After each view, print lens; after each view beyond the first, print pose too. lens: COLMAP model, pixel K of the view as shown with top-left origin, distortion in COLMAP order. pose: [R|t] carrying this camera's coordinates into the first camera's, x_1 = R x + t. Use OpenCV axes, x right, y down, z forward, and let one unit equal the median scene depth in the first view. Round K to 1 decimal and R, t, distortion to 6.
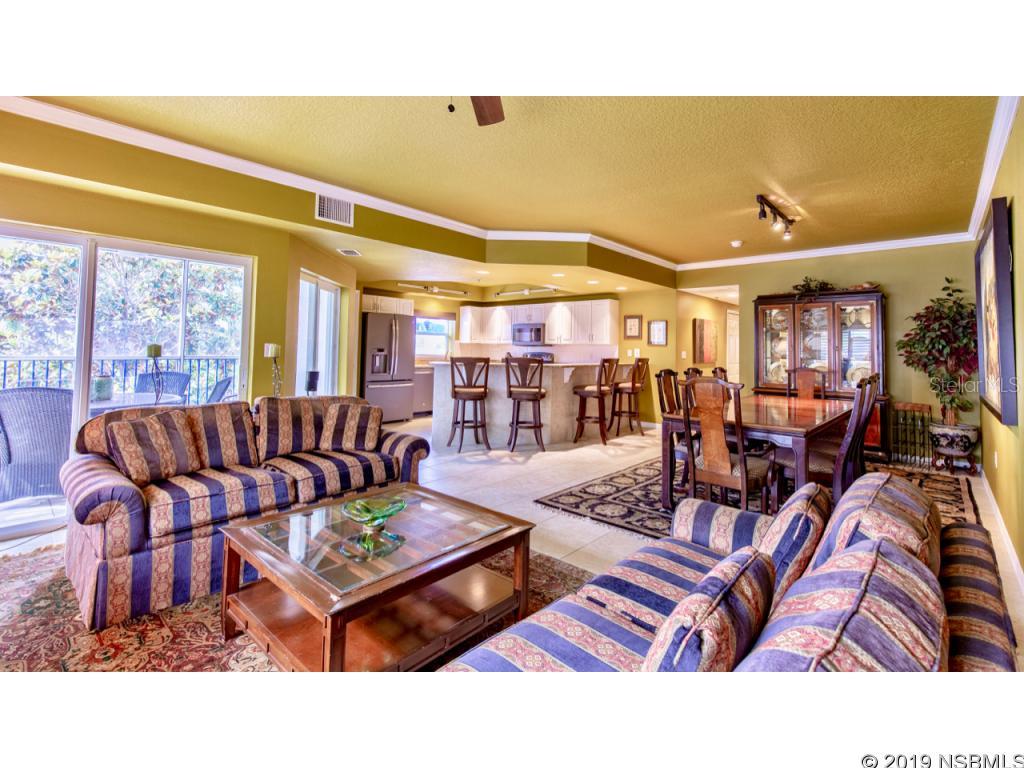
lens RADIAL K [[457.9, 0, 517.2], [0, 457.9, 328.0], [0, 0, 1]] dist [0.007351, -0.003847]
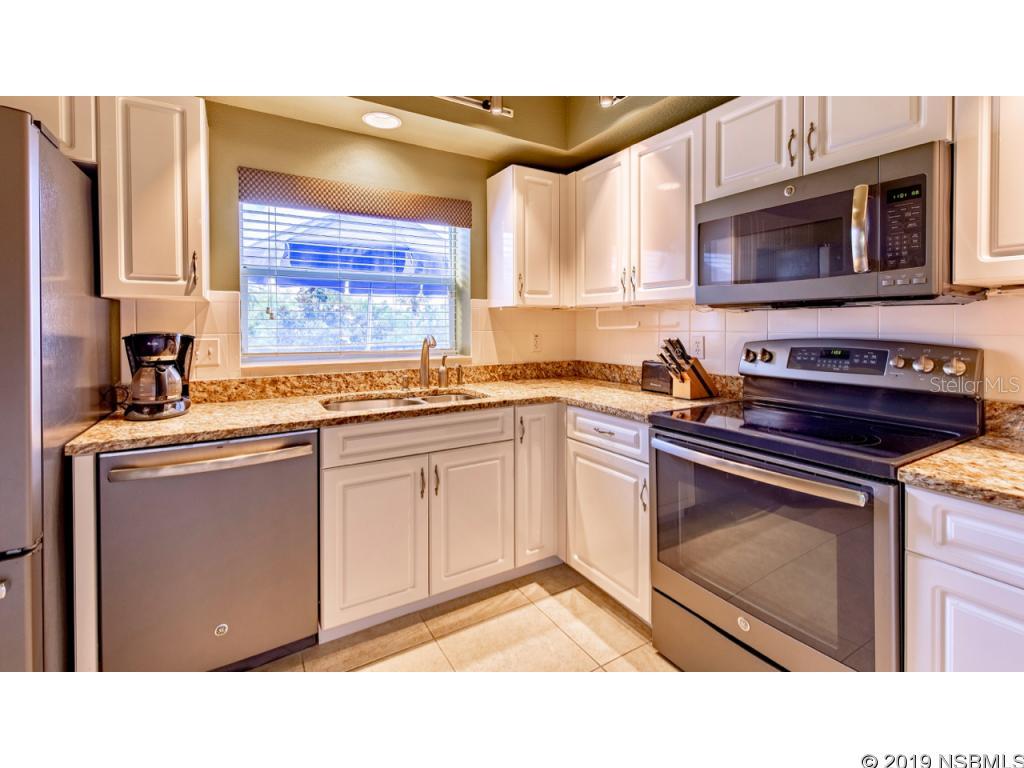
lens RADIAL K [[457.9, 0, 518.2], [0, 457.9, 330.8], [0, 0, 1]] dist [0.007351, -0.003847]
pose [[0.959094, -0.019051, -0.282446, -0.045290], [0.034747, 0.998111, 0.050666, 0.054948], [0.280947, -0.058408, 0.957944, 1.210489]]
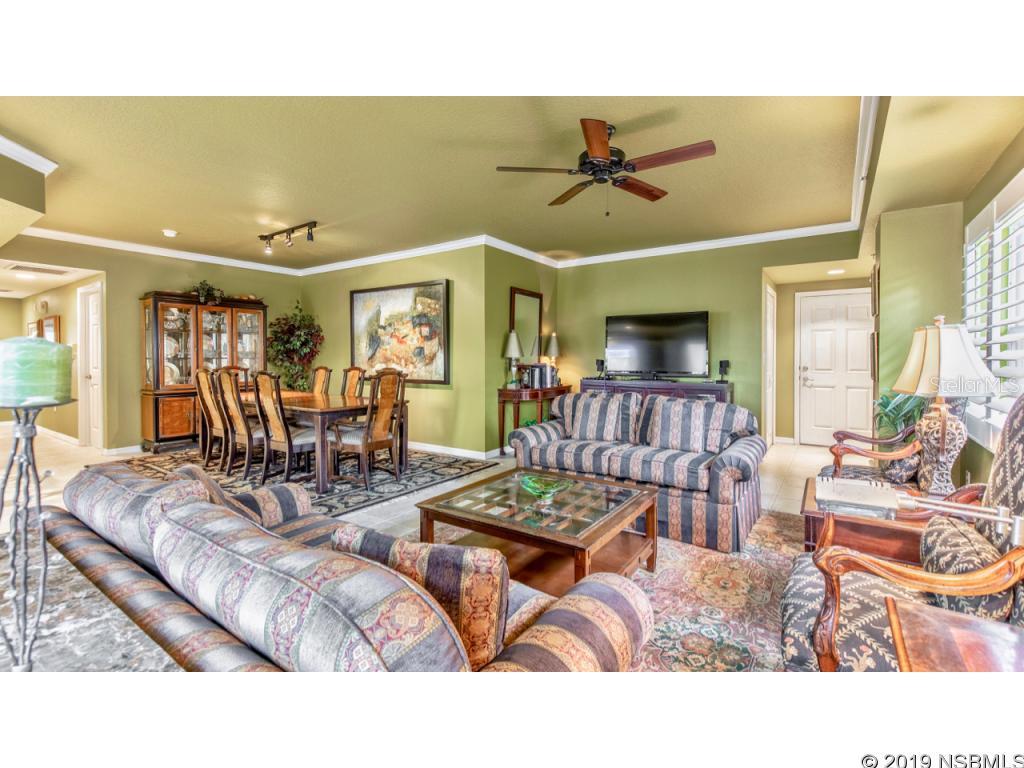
lens RADIAL K [[457.9, 0, 517.3], [0, 457.9, 361.8], [0, 0, 1]] dist [0.007351, -0.003847]
pose [[-0.131858, -0.029766, 0.990822, -0.503964], [-0.047889, 0.998573, 0.023626, 0.015102], [-0.990111, -0.044334, -0.133095, 0.416172]]
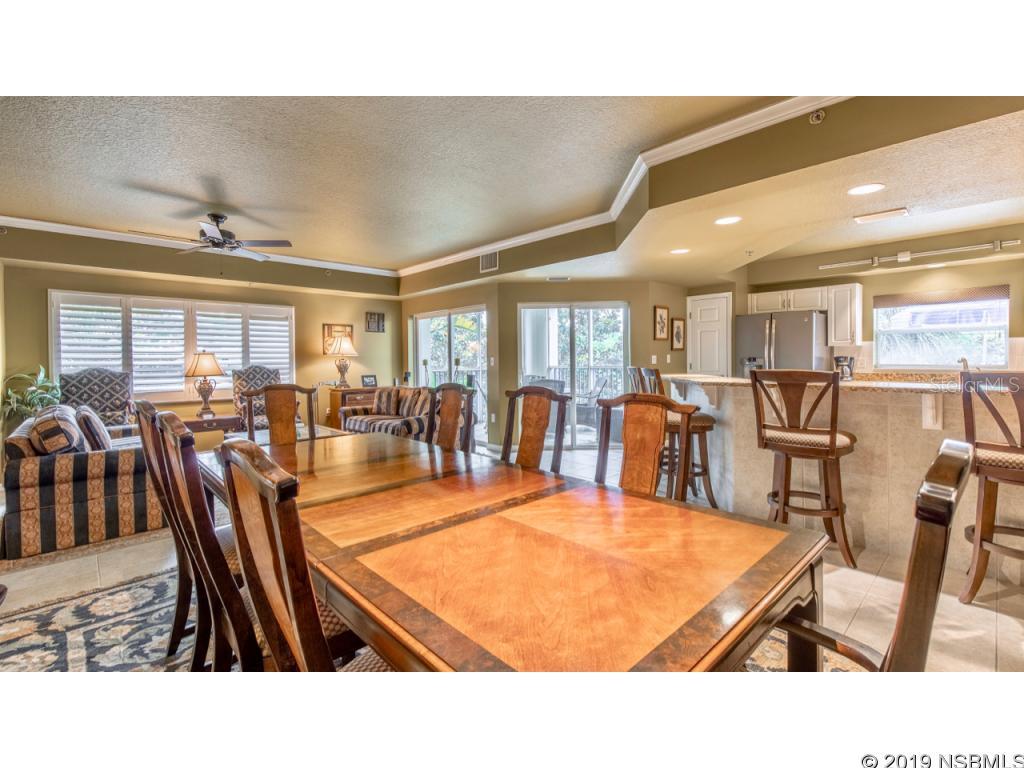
lens RADIAL K [[457.9, 0, 519.0], [0, 457.9, 364.9], [0, 0, 1]] dist [0.007351, -0.003847]
pose [[-0.066932, -0.004543, -0.997747, 0.685379], [0.054503, 0.998480, -0.008202, 0.051939], [0.996268, -0.054929, -0.066582, 0.796337]]
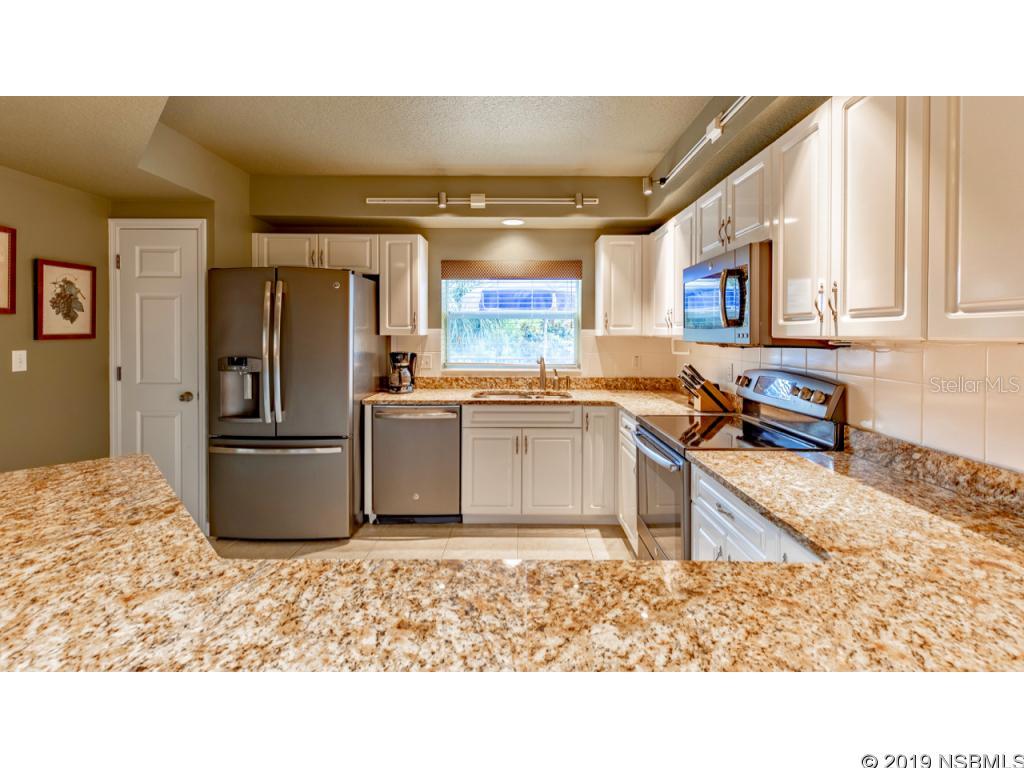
lens RADIAL K [[457.9, 0, 520.0], [0, 457.9, 336.5], [0, 0, 1]] dist [0.007351, -0.003847]
pose [[0.672144, -0.012414, -0.740316, 0.202841], [0.043312, 0.998807, 0.022575, 0.035864], [0.739152, -0.047238, 0.671880, 1.139358]]
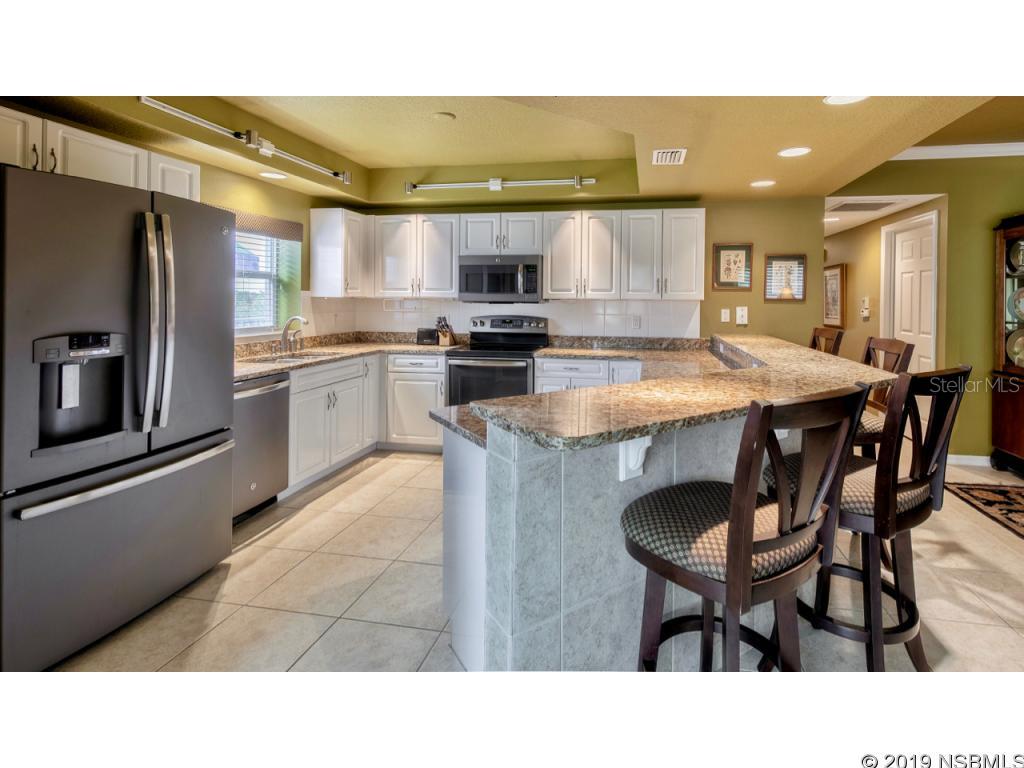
lens RADIAL K [[493.4, 0, 560.8], [0, 493.4, 300.0], [0, 0, 1]] dist [0.005012, -0.003513]
pose [[0.847301, -0.013510, 0.530941, -0.284541], [-0.016346, 0.998540, 0.051494, 0.014365], [-0.530862, -0.052310, 0.845842, 0.827268]]
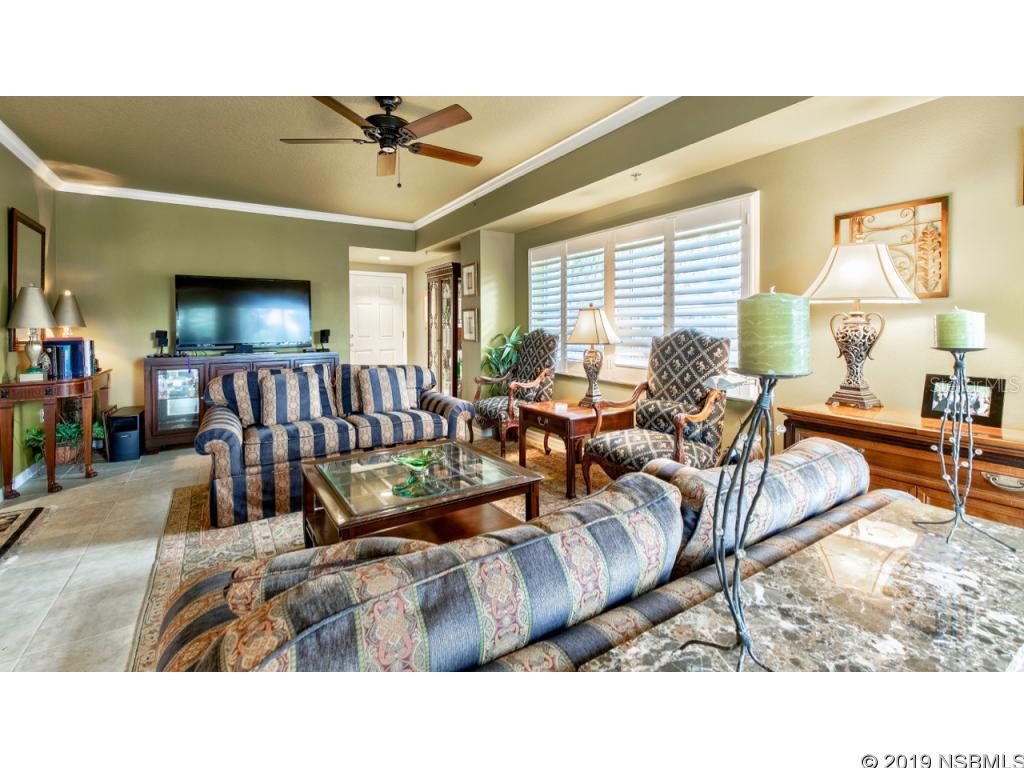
lens RADIAL K [[457.9, 0, 518.3], [0, 457.9, 335.0], [0, 0, 1]] dist [0.007351, -0.003847]
pose [[-0.966236, -0.018633, 0.256983, -0.290302], [-0.024132, 0.999542, -0.018263, 0.032661], [-0.256525, -0.023848, -0.966243, 0.695092]]
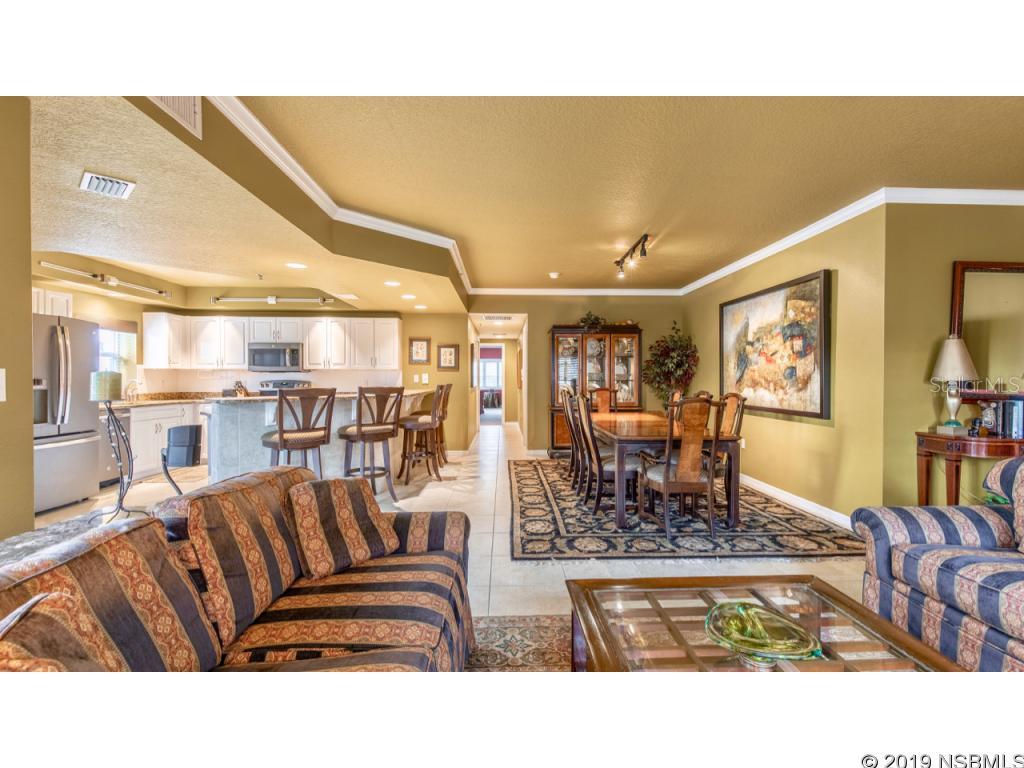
lens RADIAL K [[457.9, 0, 517.5], [0, 457.9, 382.2], [0, 0, 1]] dist [0.007351, -0.003847]
pose [[0.717421, -0.024024, 0.696226, -0.331300], [-0.019488, 0.998322, 0.054529, 0.009918], [-0.696368, -0.052689, 0.715749, 0.265662]]
